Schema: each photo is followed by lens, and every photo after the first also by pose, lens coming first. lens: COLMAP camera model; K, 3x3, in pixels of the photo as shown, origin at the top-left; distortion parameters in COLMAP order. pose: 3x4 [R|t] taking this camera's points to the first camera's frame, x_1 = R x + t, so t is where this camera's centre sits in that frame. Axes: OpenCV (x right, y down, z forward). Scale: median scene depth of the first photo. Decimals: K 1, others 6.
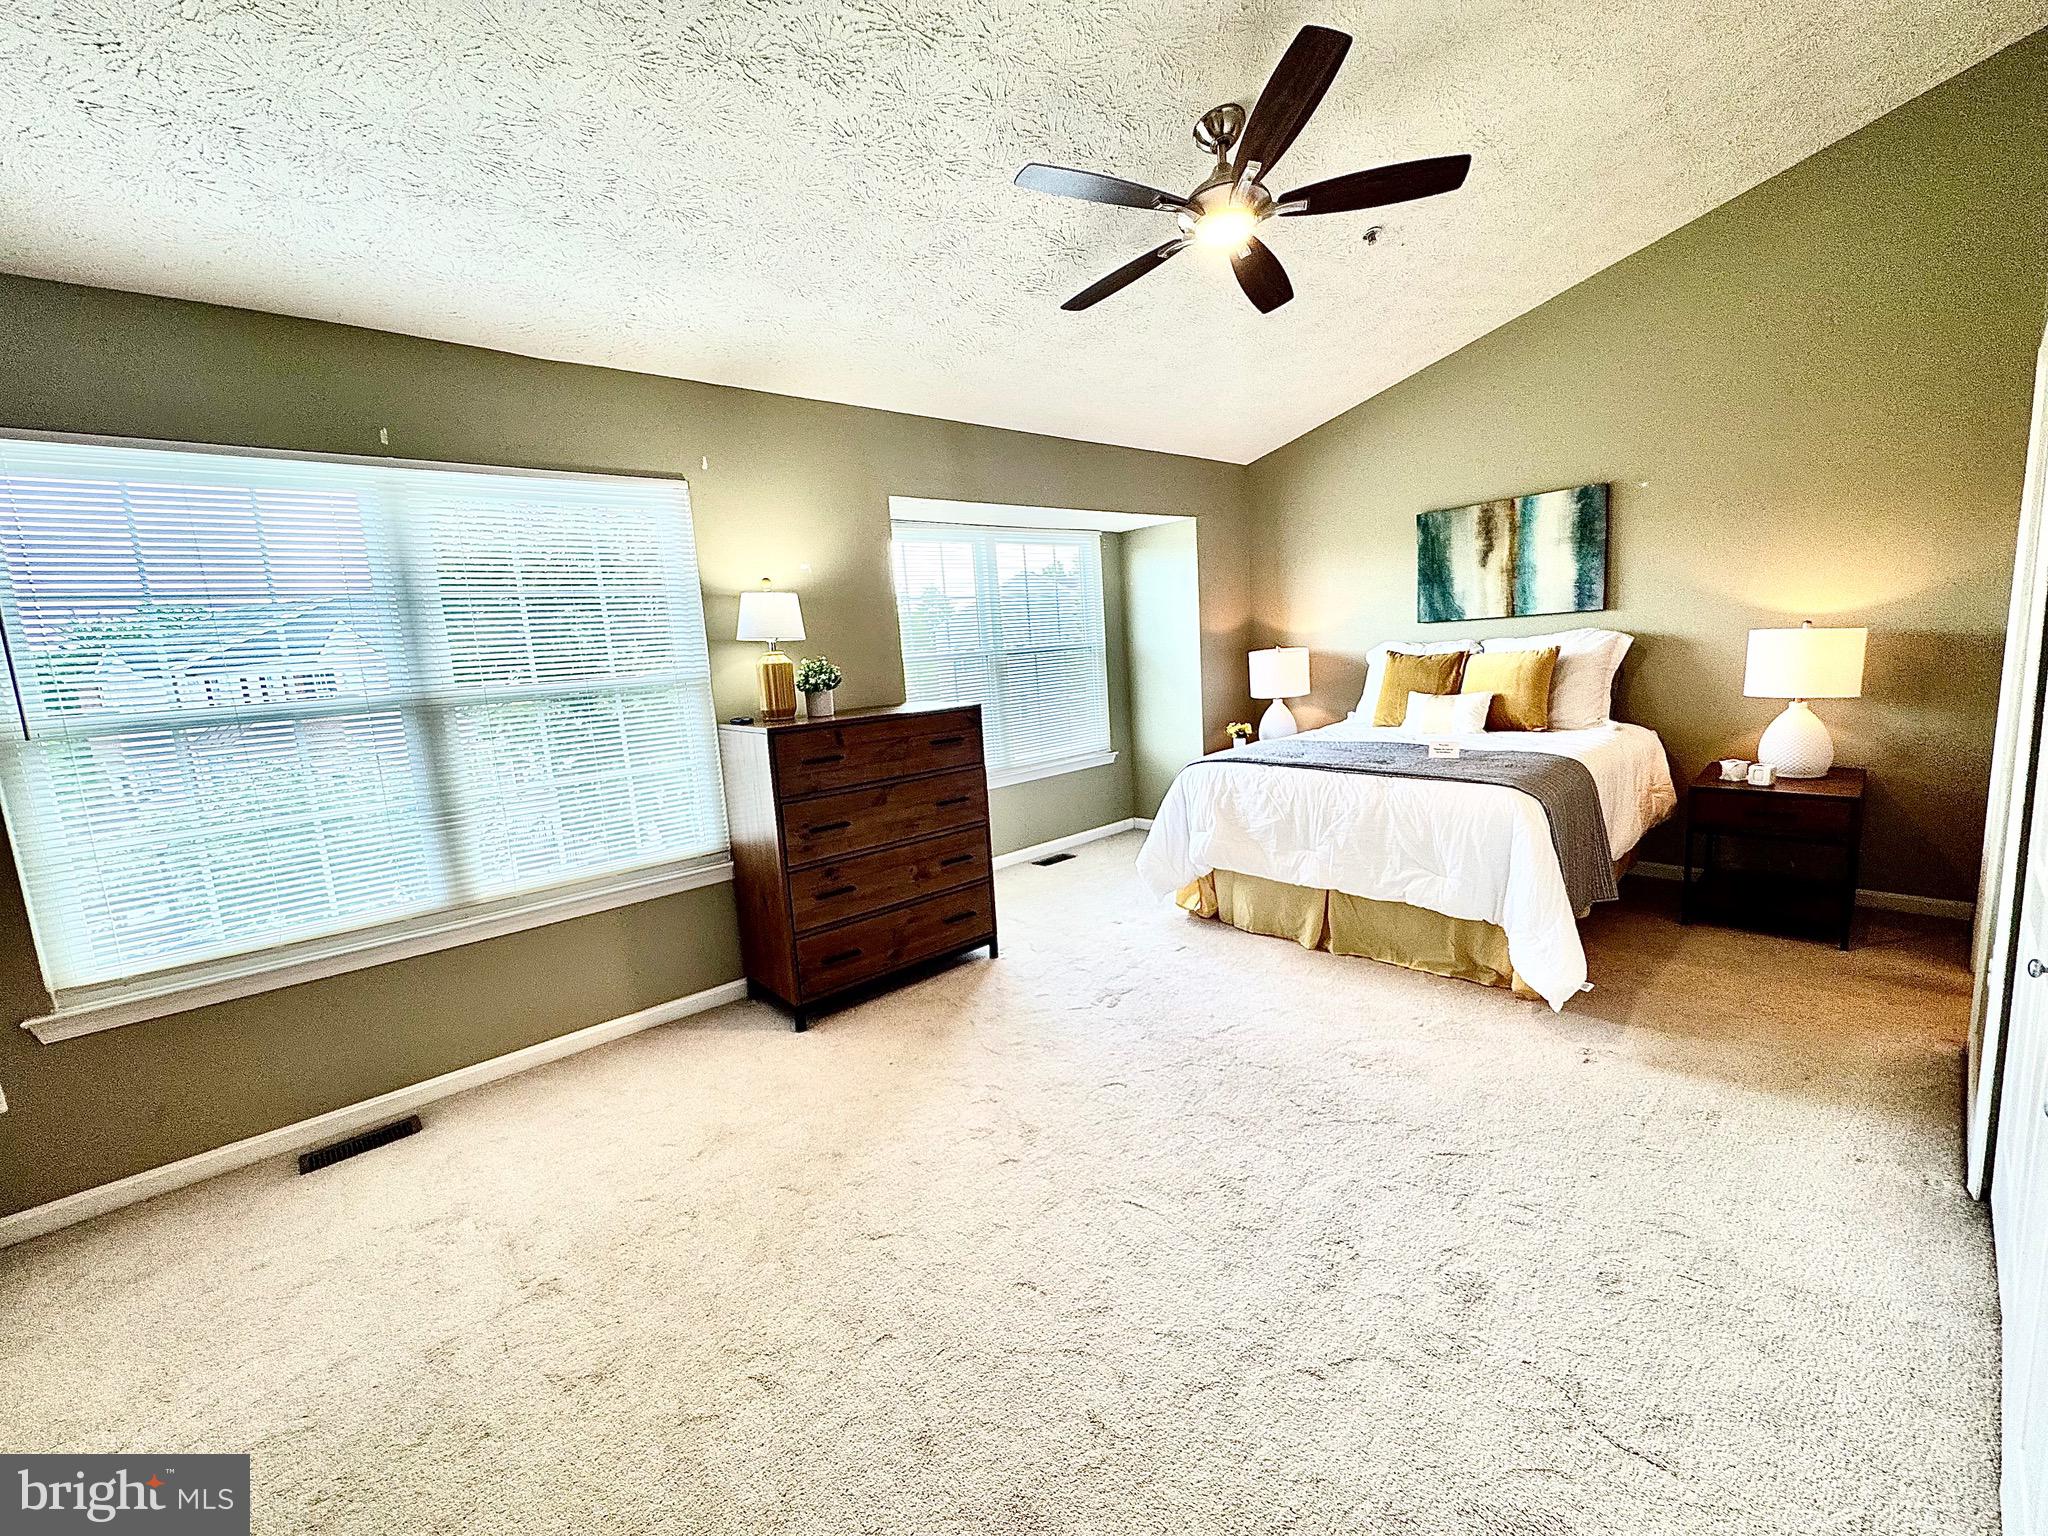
lens RADIAL K [[819.8, 0, 1024.9], [0, 819.8, 761.1], [0, 0, 1]] dist [-0.006056, 0.001182]
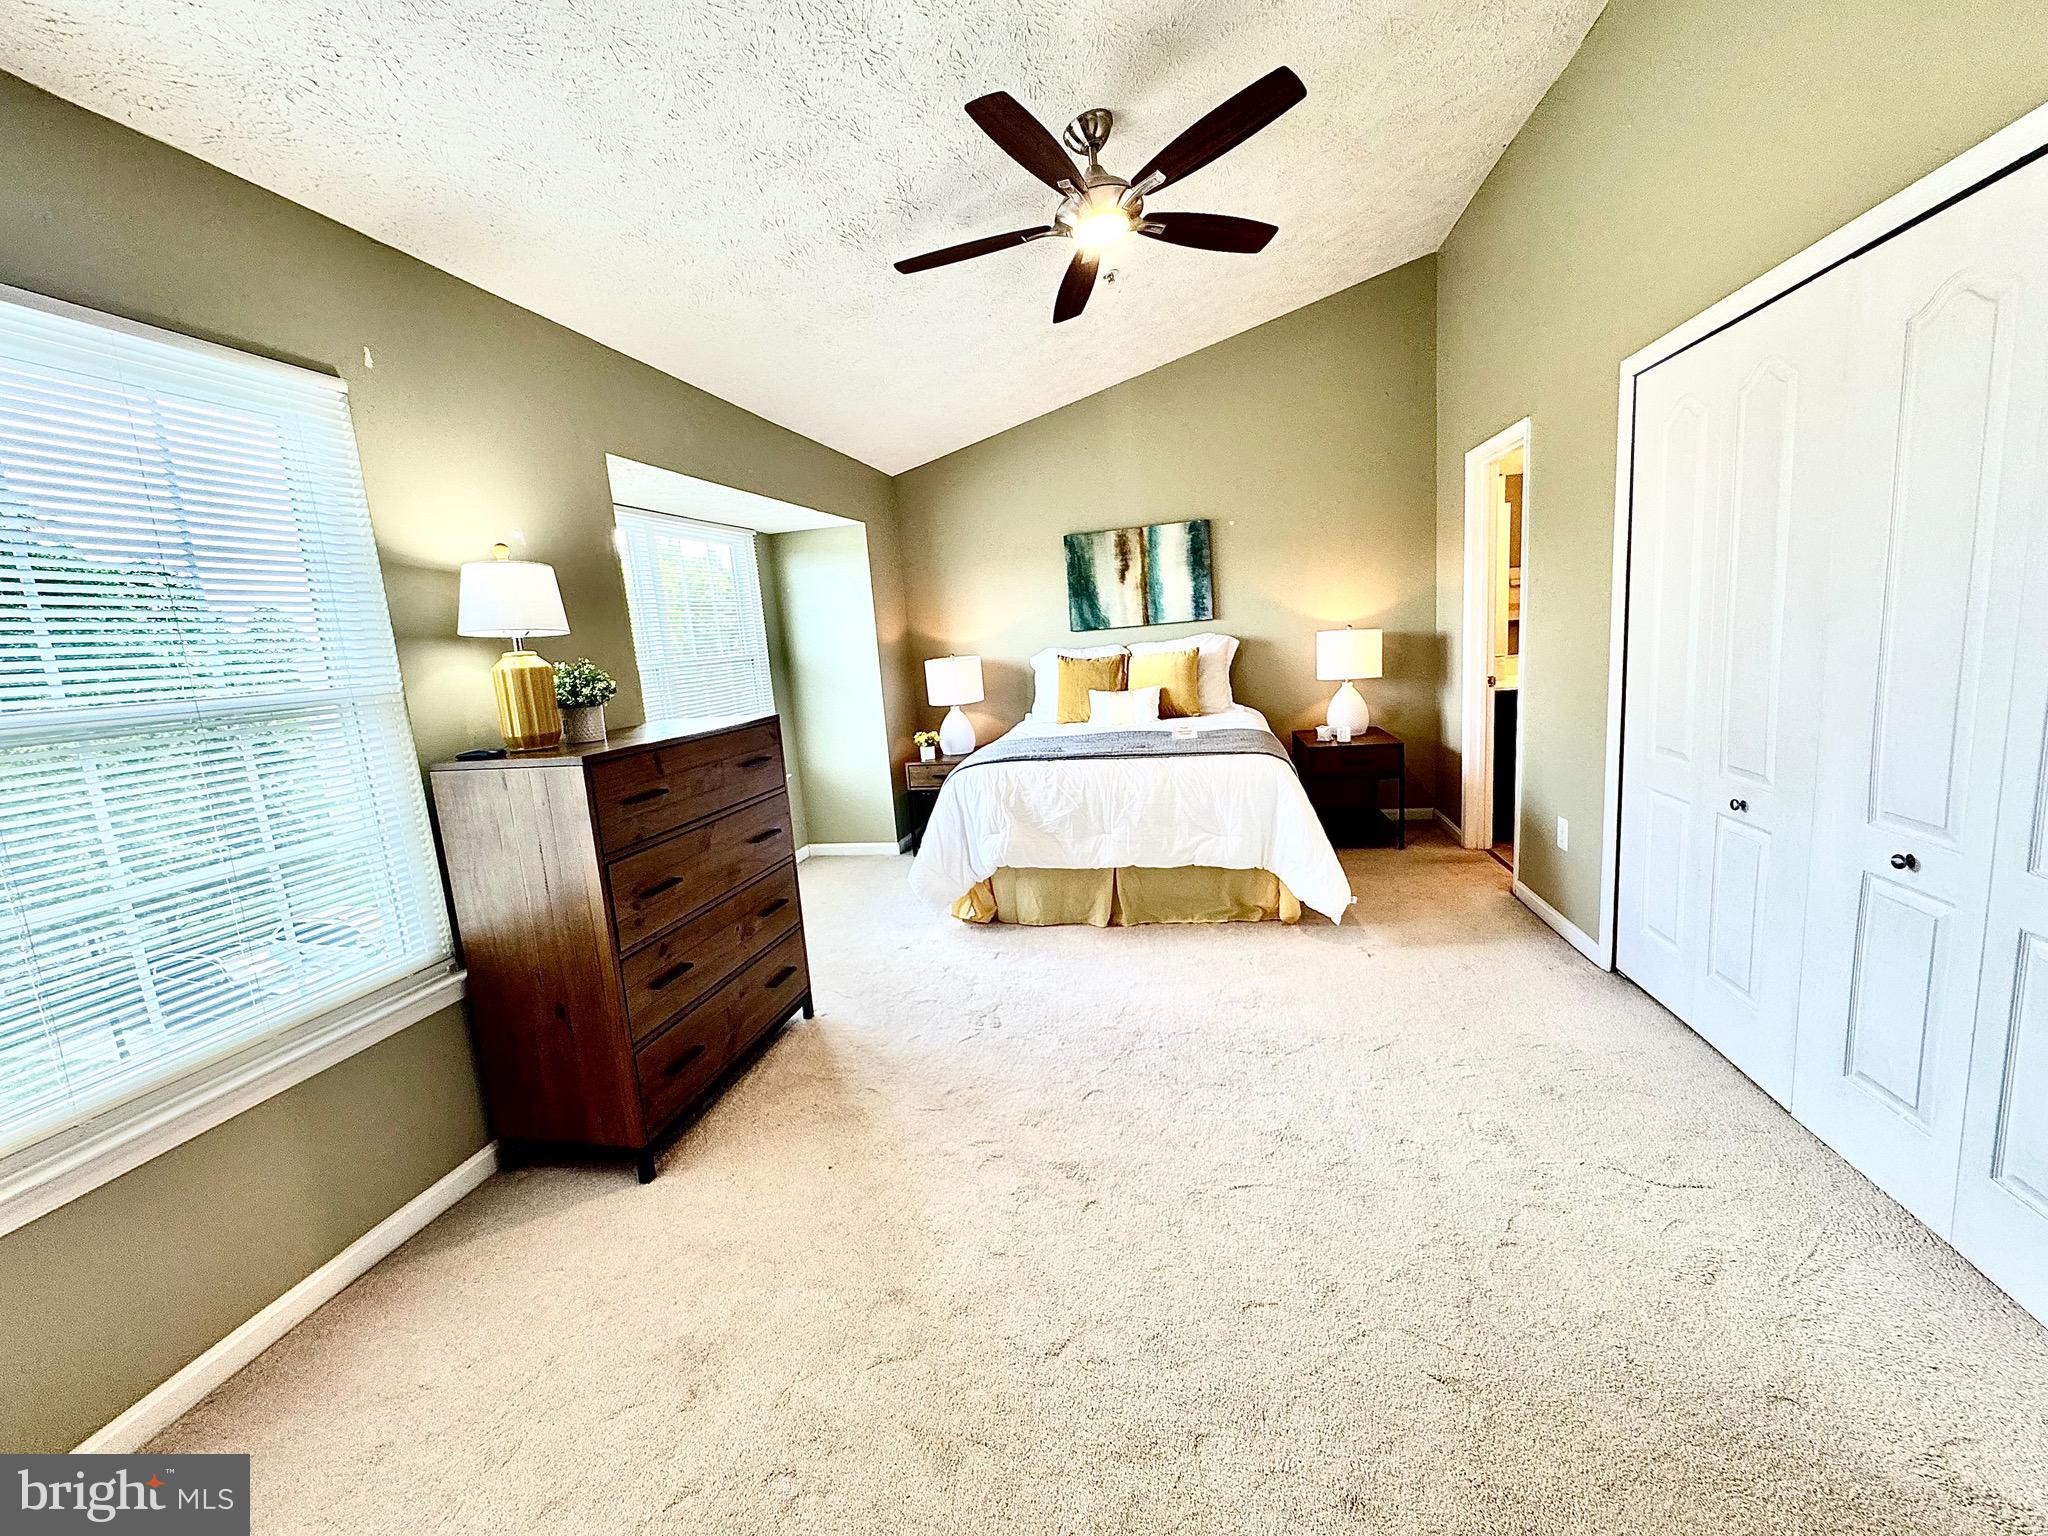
lens RADIAL K [[819.8, 0, 1015.4], [0, 819.8, 762.5], [0, 0, 1]] dist [-0.006056, 0.001182]
pose [[0.803499, -0.087425, 0.588852, -0.375522], [0.107874, 0.994164, 0.000405, 0.003296], [-0.585451, 0.063197, 0.808241, 0.202583]]
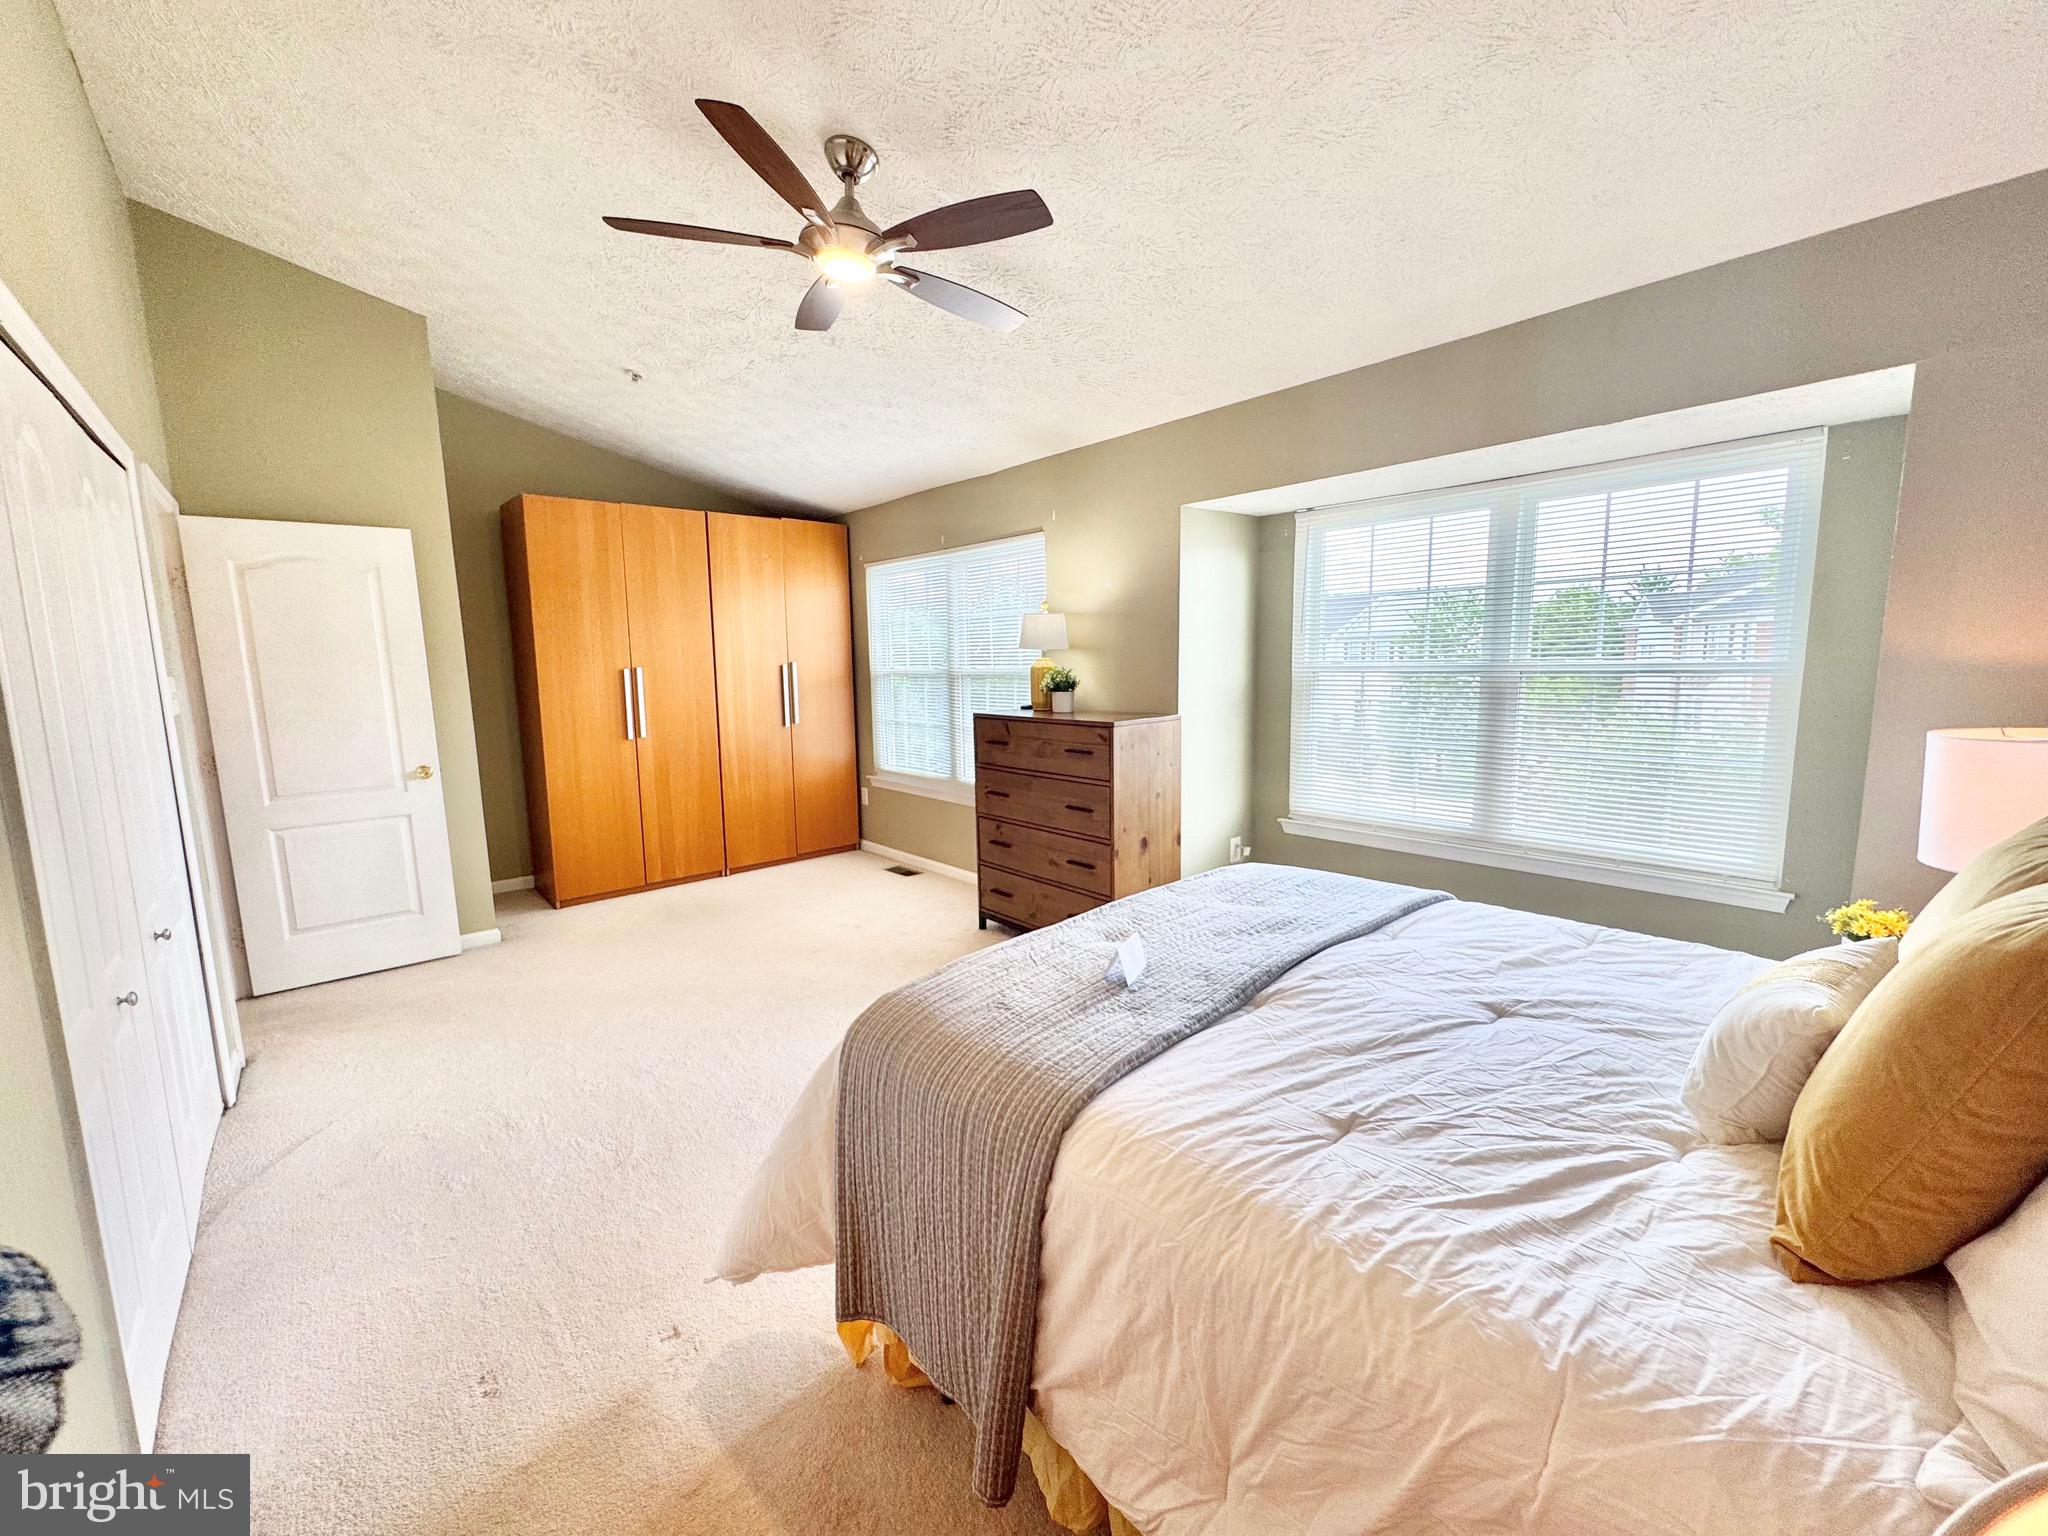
lens RADIAL K [[819.8, 0, 1026.2], [0, 819.8, 778.4], [0, 0, 1]] dist [-0.006056, 0.001182]
pose [[-0.007125, 0.207490, -0.978211, 0.978518], [-0.131204, 0.969585, 0.206616, -0.206661], [0.991330, 0.129817, 0.020315, 0.943900]]
